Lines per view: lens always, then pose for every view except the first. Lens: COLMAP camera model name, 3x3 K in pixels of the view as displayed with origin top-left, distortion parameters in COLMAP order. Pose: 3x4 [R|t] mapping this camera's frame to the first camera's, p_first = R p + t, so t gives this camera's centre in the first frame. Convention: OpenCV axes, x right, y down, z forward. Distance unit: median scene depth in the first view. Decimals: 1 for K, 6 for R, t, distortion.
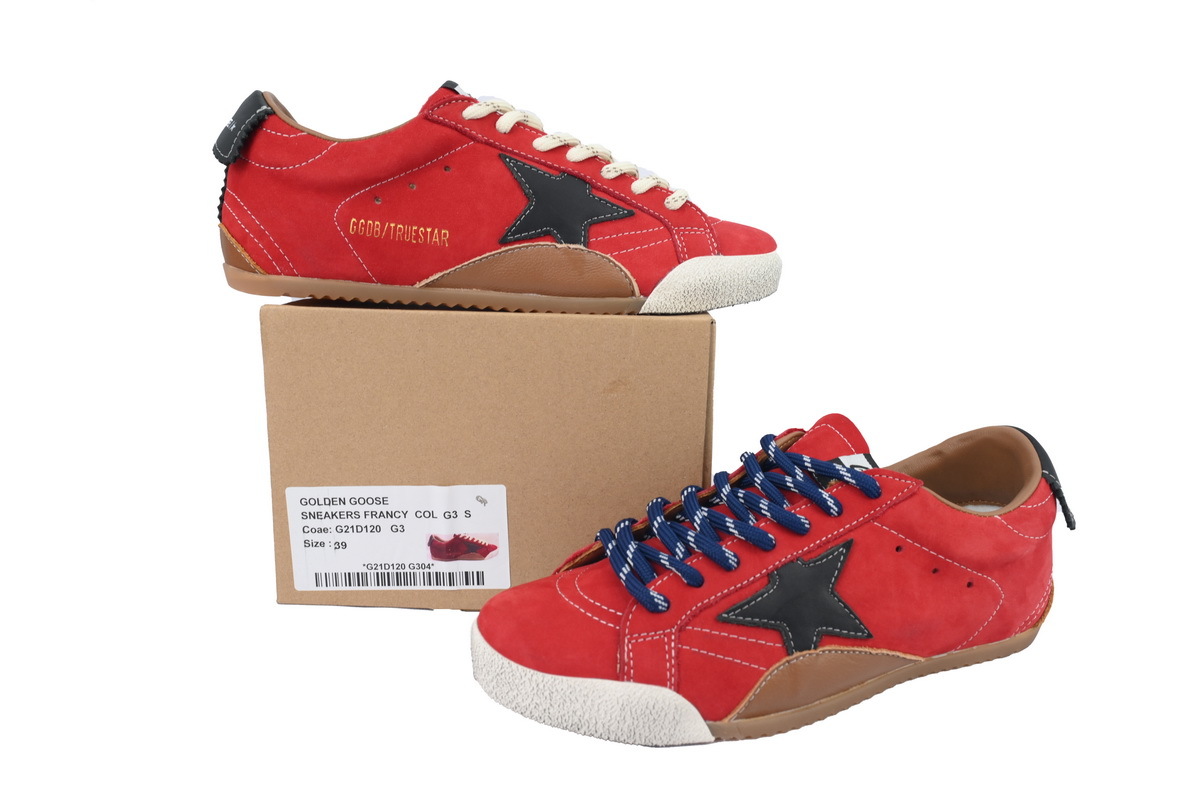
lens RADIAL K [[858.3, 0, 609.8], [0, 858.3, 394.4], [0, 0, 1]] dist [0.004901, -0.001394]
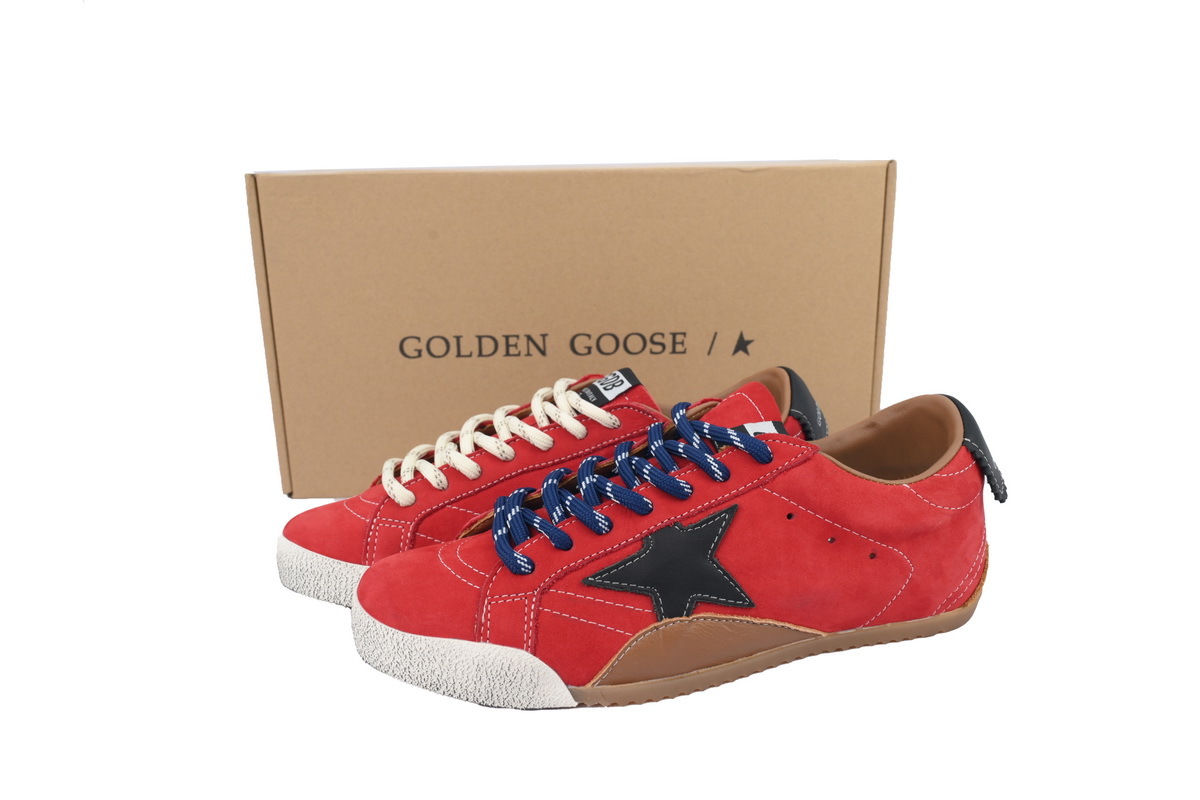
lens RADIAL K [[858.3, 0, 600.8], [0, 858.3, 395.8], [0, 0, 1]] dist [0.004901, -0.001394]
pose [[0.994150, -0.006538, -0.107811, 0.242042], [0.005866, 0.999961, -0.006545, 0.053164], [0.107850, 0.005875, 0.994150, 0.026485]]
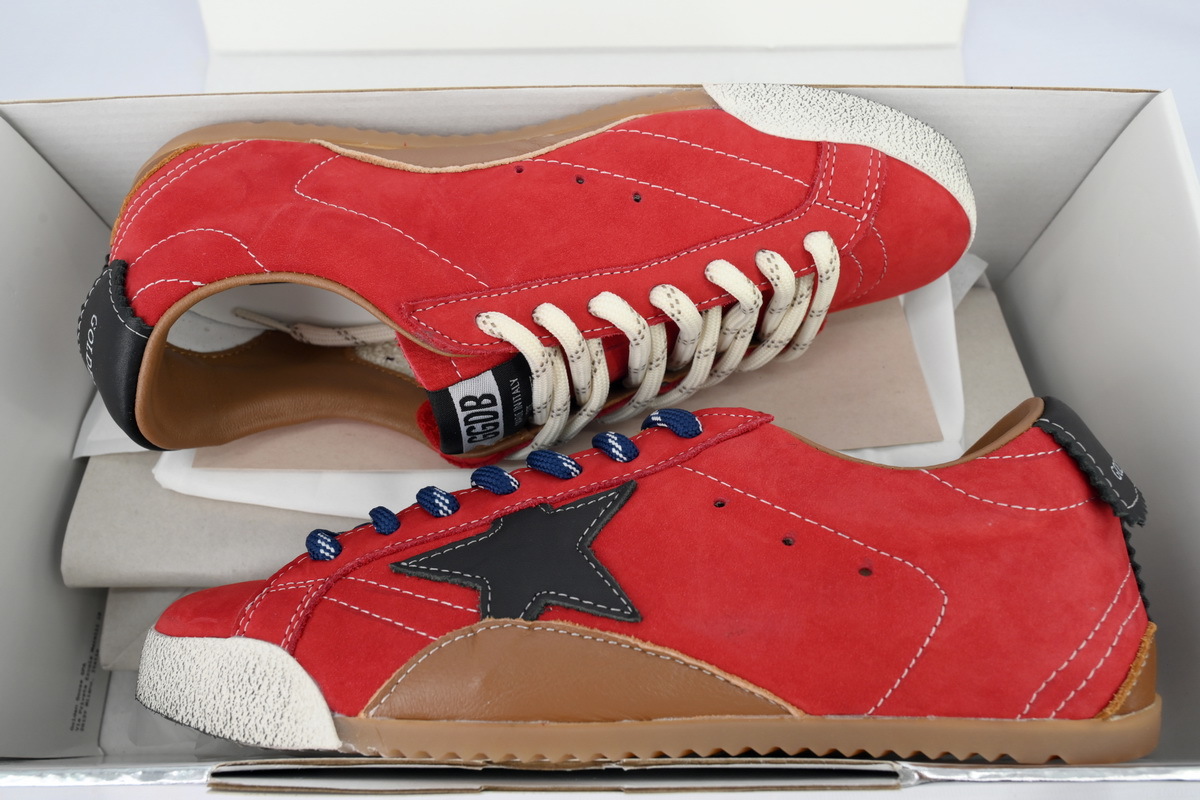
lens RADIAL K [[858.3, 0, 595.9], [0, 858.3, 399.0], [0, 0, 1]] dist [0.004901, -0.001394]
pose [[0.898214, -0.141562, -0.416138, 0.554053], [-0.064348, 0.894174, -0.443072, 0.416648], [0.434822, 0.424751, 0.794050, 0.447647]]
